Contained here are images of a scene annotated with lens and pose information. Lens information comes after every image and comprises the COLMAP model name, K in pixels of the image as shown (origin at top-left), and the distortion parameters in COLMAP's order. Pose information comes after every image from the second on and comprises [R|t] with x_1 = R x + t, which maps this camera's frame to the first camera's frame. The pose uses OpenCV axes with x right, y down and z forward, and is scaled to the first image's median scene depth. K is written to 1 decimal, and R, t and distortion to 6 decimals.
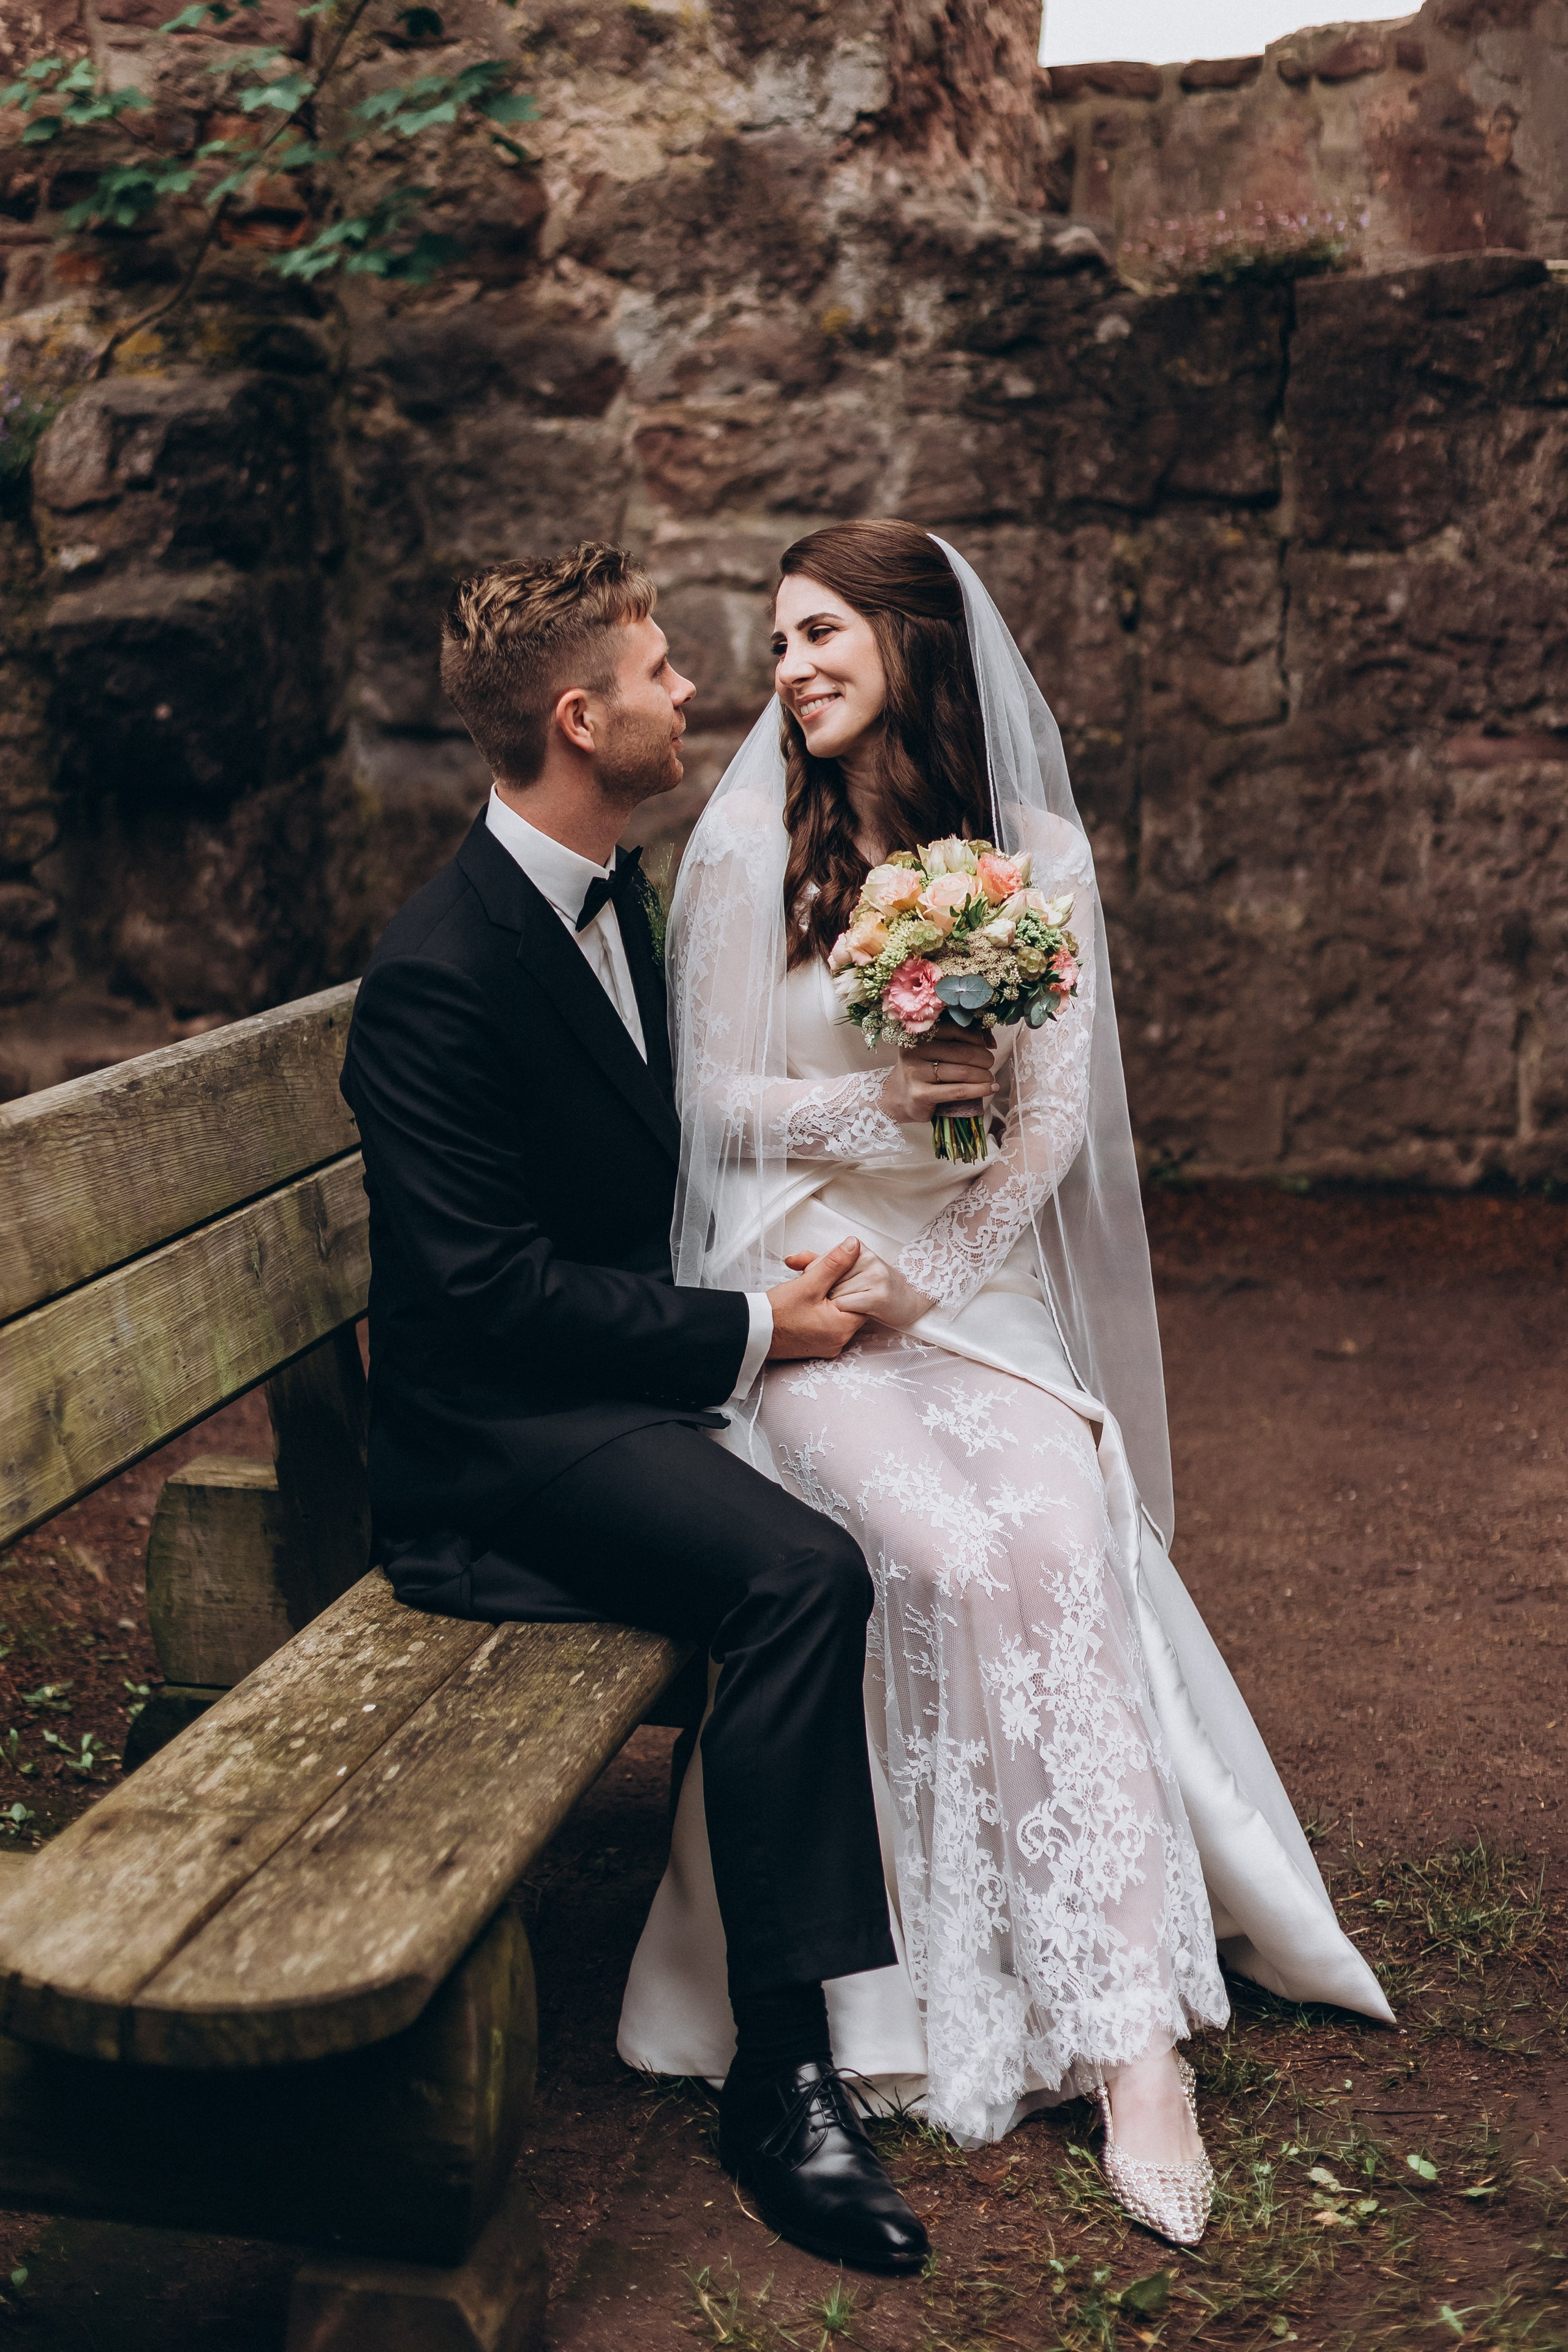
lens RADIAL K [[3895.3, 0, 786.3], [0, 3895.3, 1056.8], [0, 0, 1]] dist [-0.001042, 0.000484]
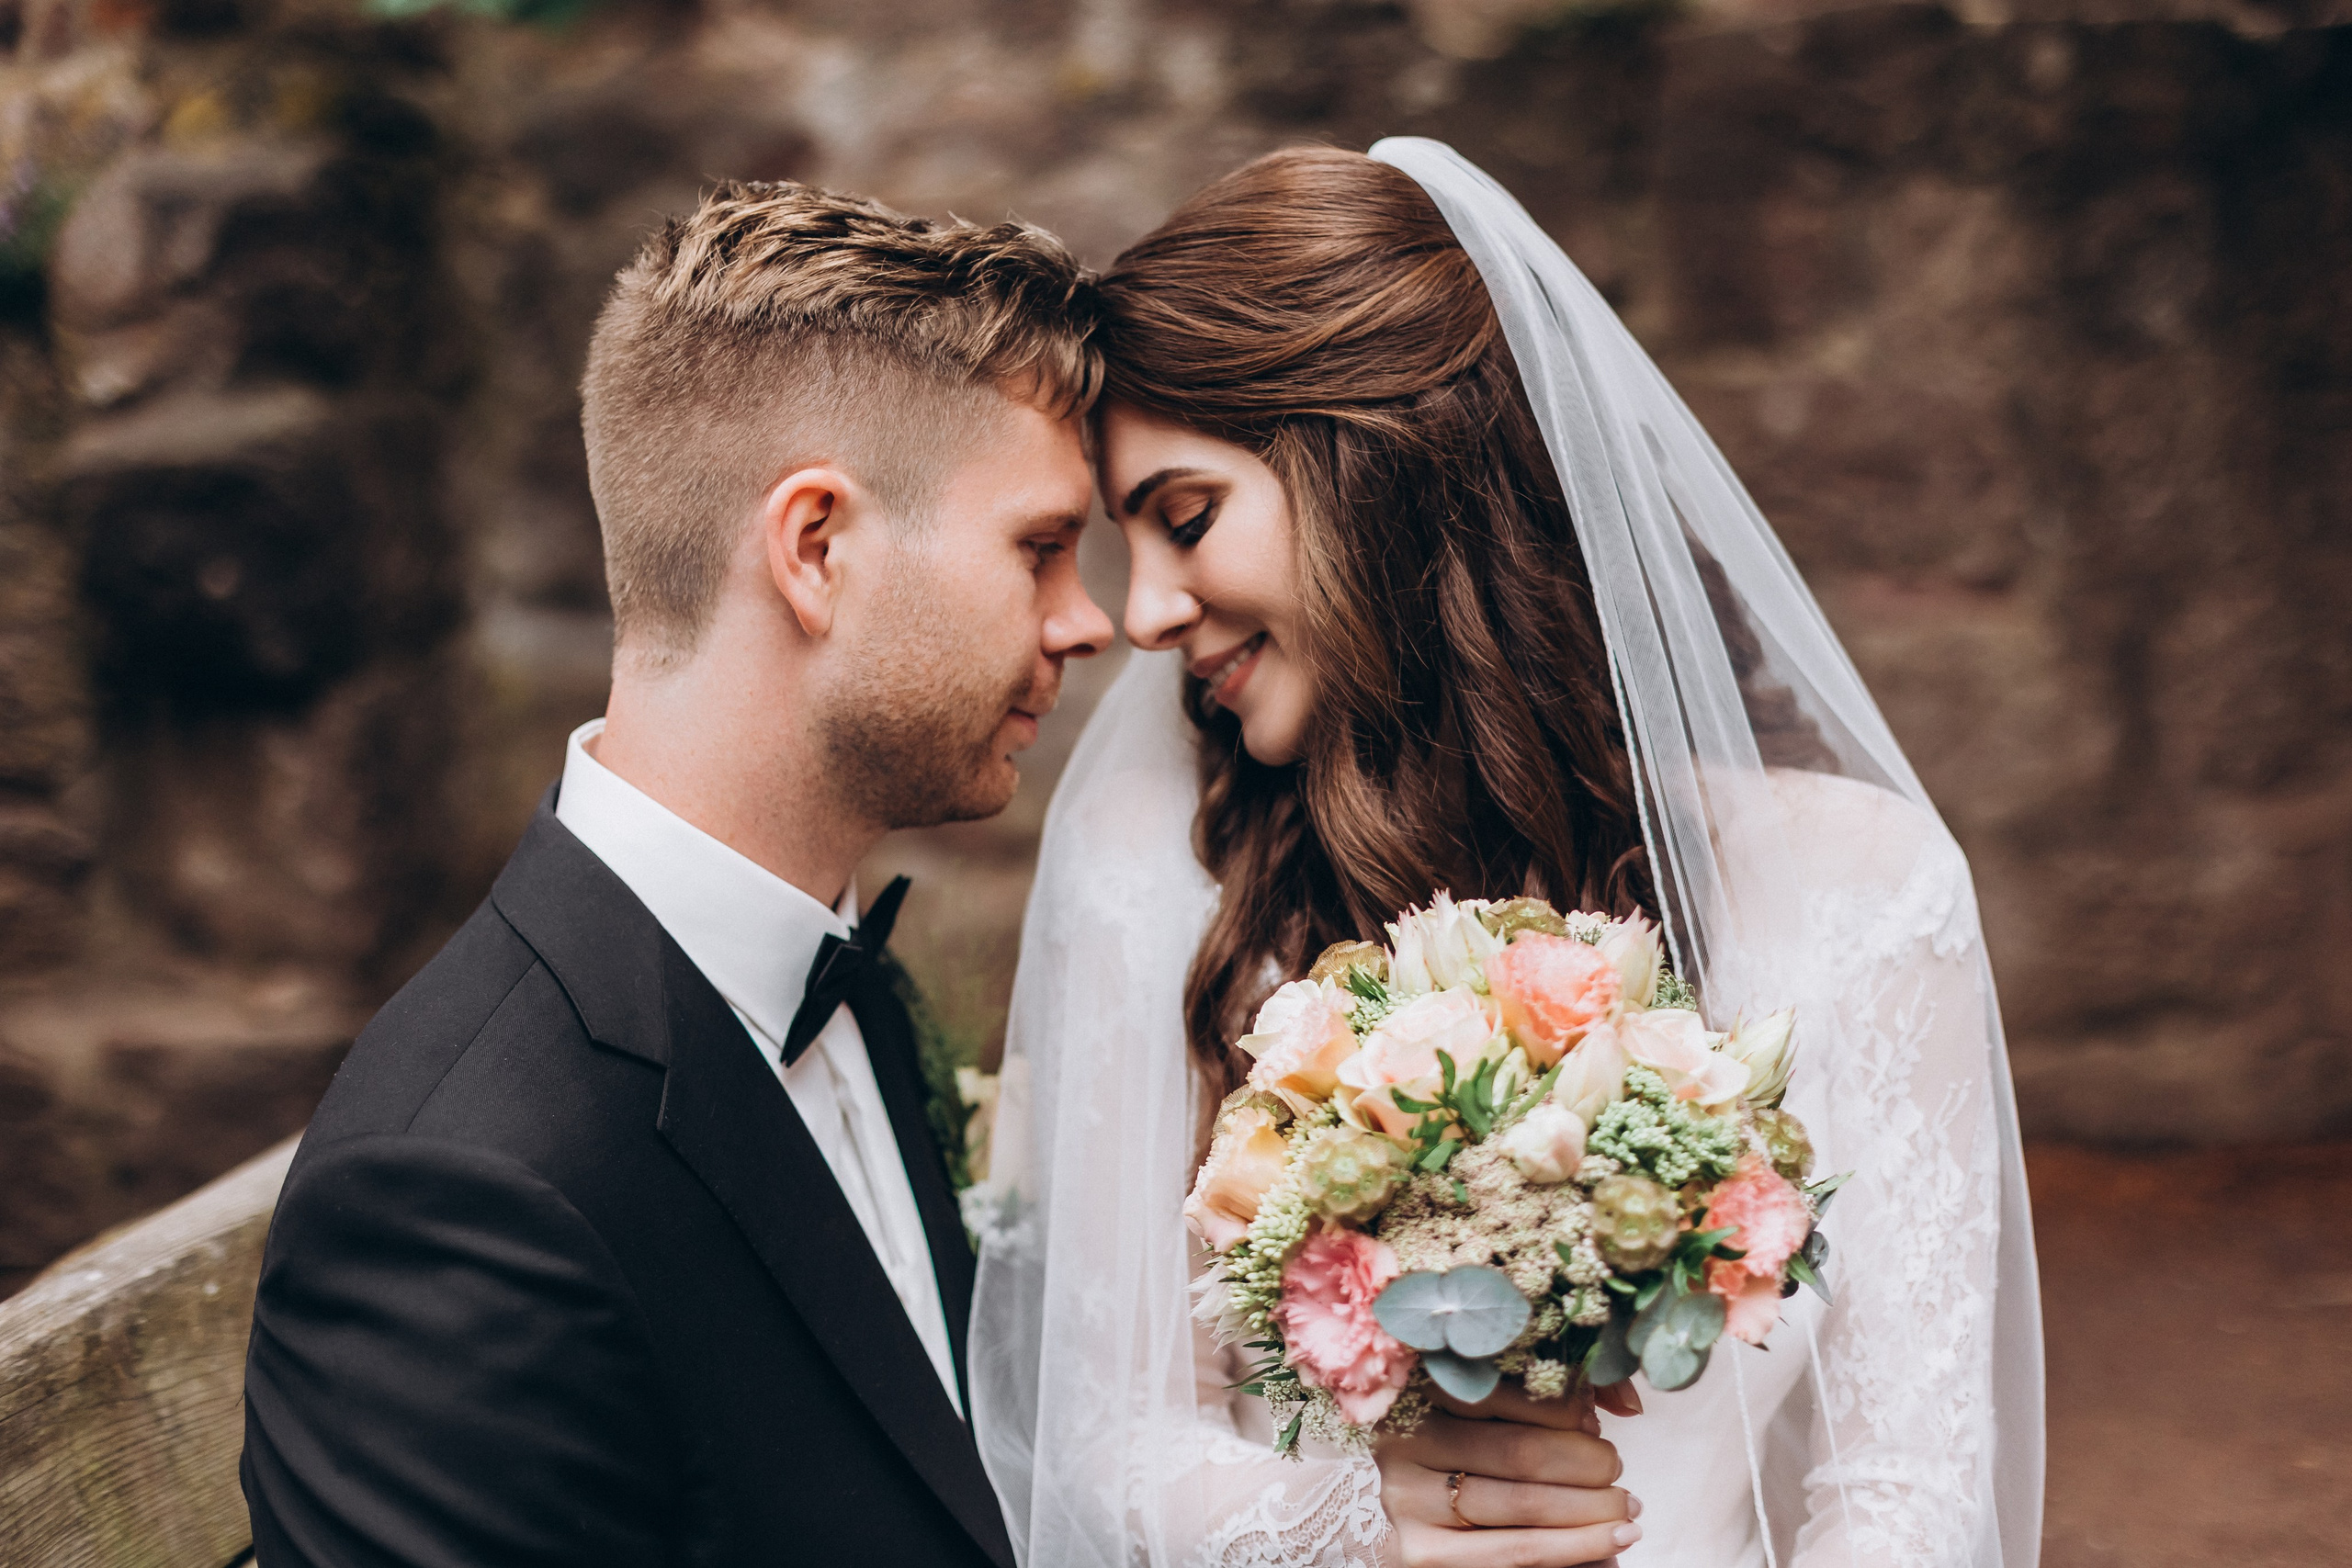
lens RADIAL K [[3542.9, 0, 1213.7], [0, 3542.9, 784.3], [0, 0, 1]] dist [-0.006129, 0.023772]
pose [[0.997323, -0.019524, 0.070463, -0.015951], [0.021182, 0.999514, -0.022864, -0.027982], [-0.069982, 0.024296, 0.997252, 0.290154]]
